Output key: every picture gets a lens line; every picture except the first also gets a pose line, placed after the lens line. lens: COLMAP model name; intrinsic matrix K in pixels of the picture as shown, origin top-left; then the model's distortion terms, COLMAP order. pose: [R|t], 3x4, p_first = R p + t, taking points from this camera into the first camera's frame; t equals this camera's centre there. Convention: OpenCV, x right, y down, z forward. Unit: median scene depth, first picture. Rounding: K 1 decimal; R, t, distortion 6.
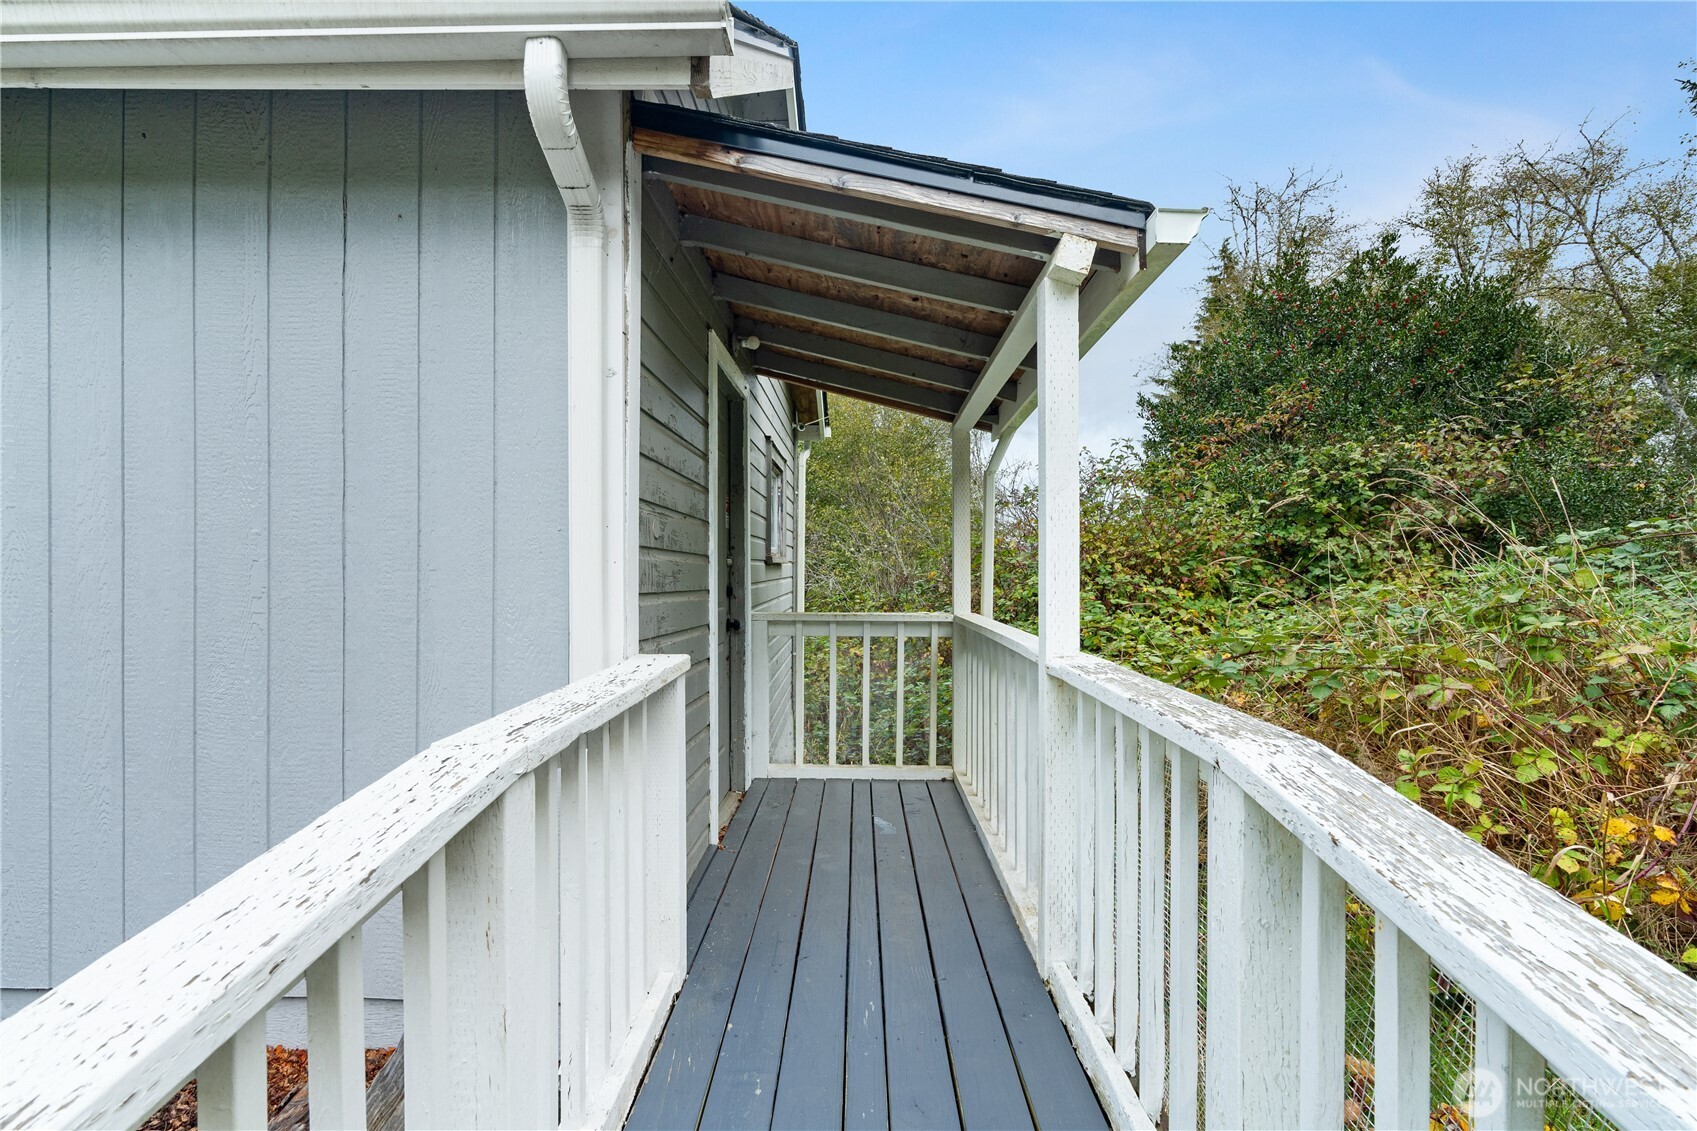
lens RADIAL K [[770.2, 0, 841.7], [0, 770.2, 561.4], [0, 0, 1]] dist [-0.004411, 0.001482]
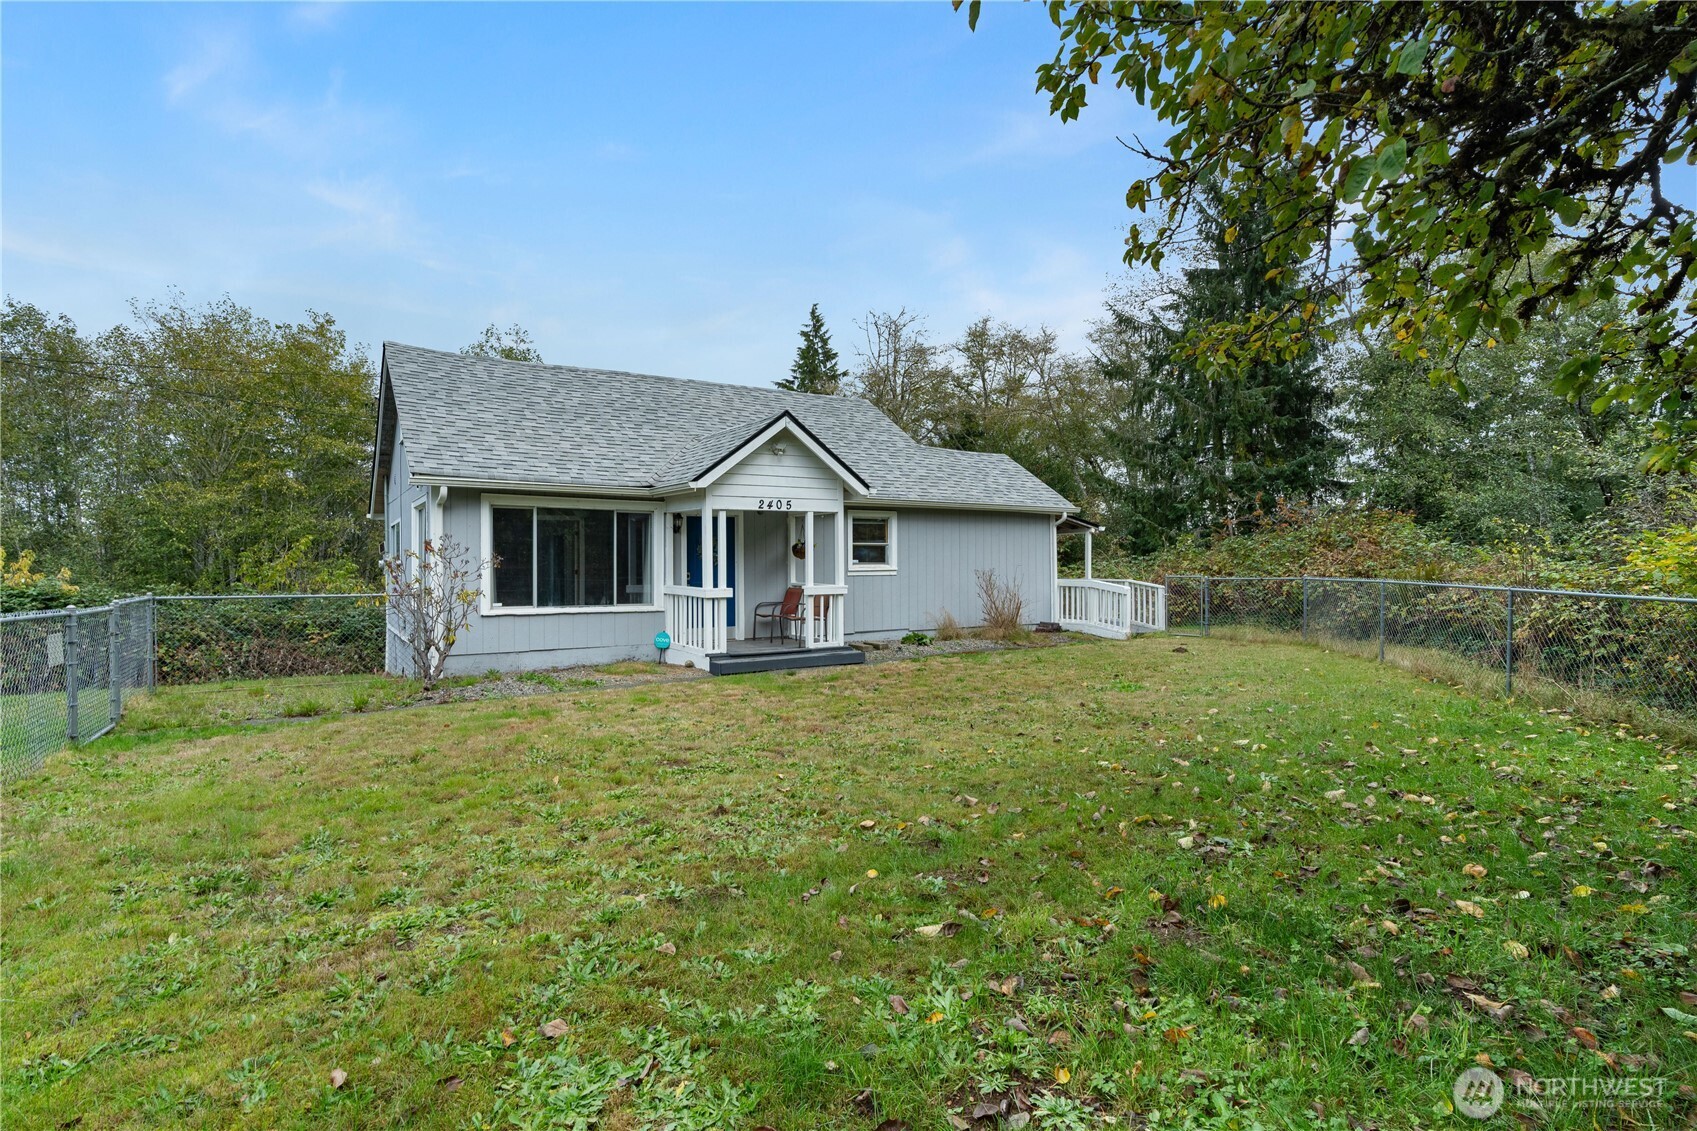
lens RADIAL K [[833.9, 0, 839.3], [0, 833.9, 559.6], [0, 0, 1]] dist [0.000230, 0.000008]
pose [[0.832161, -0.000750, 0.554533, -0.459770], [-0.000644, 0.999997, 0.002320, -0.006661], [-0.554533, -0.002288, 0.832158, -0.328890]]
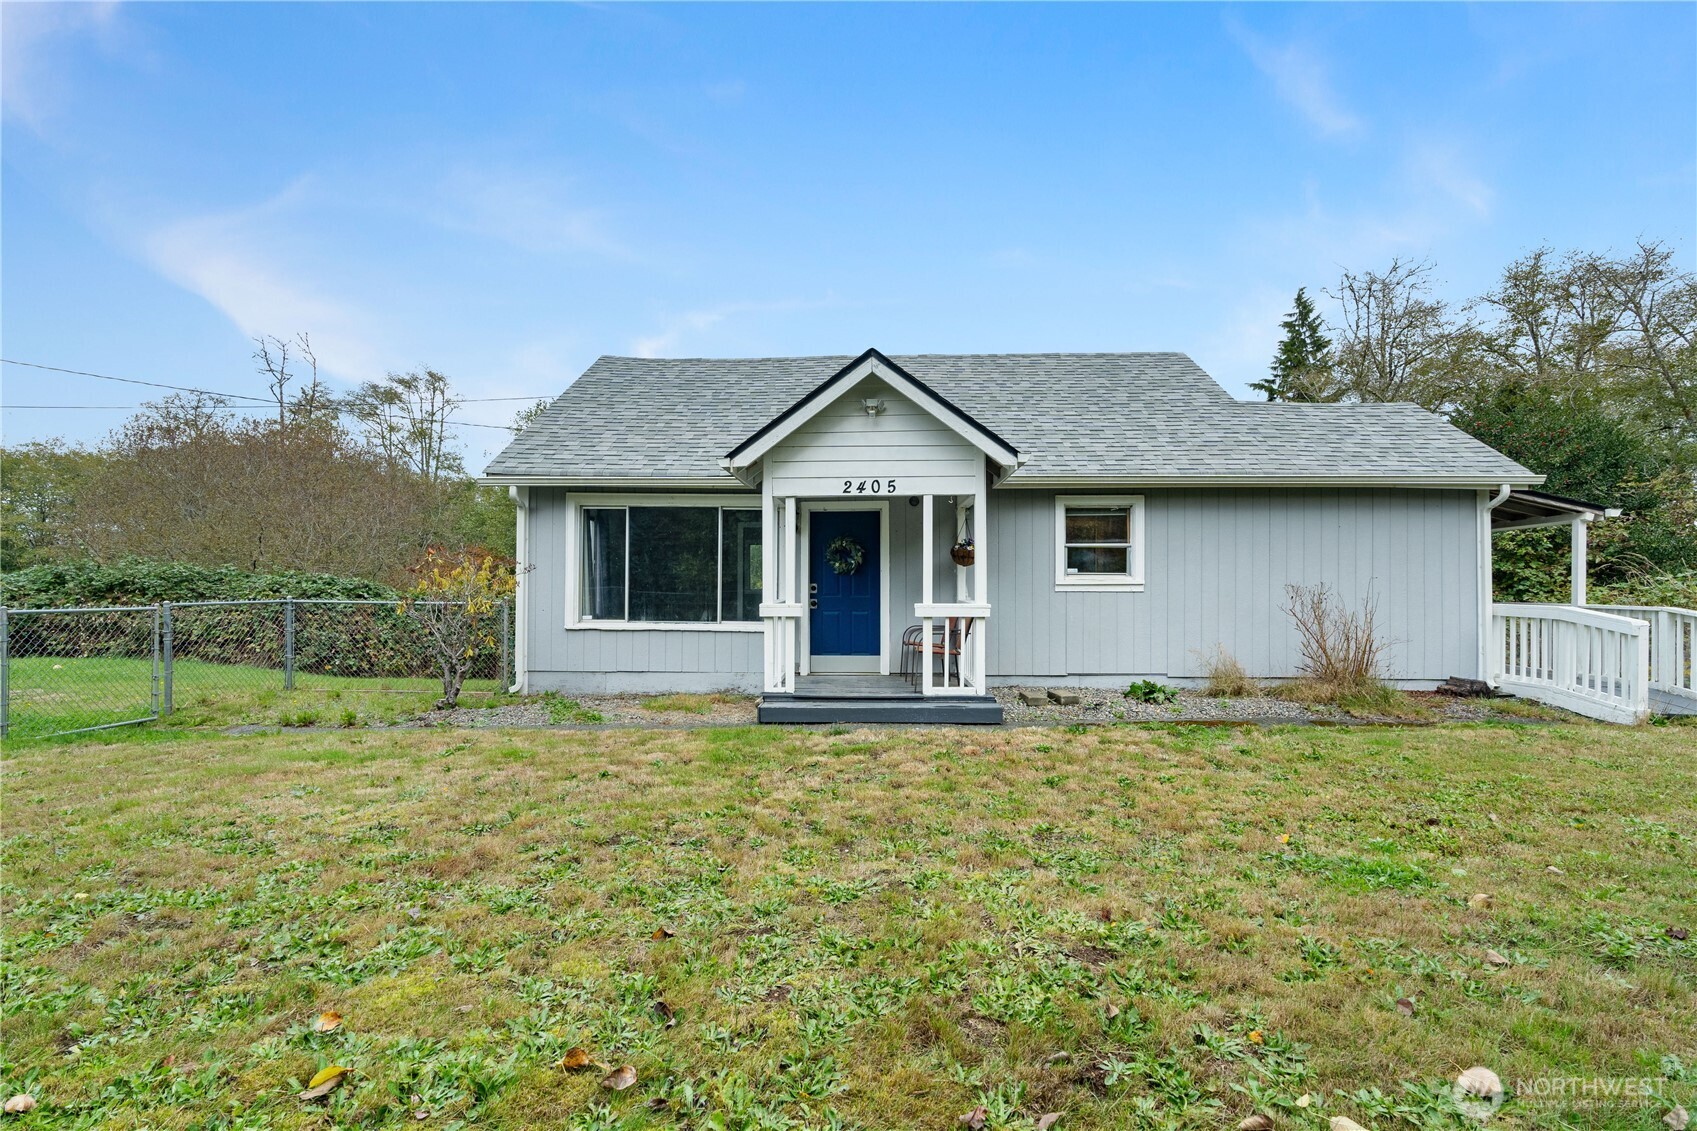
lens RADIAL K [[770.2, 0, 856.8], [0, 770.2, 580.9], [0, 0, 1]] dist [-0.004411, 0.001482]
pose [[0.999955, 0.003126, -0.008953, -0.266374], [-0.003083, 0.999984, 0.004801, -0.001637], [0.008968, -0.004773, 0.999948, -0.239423]]
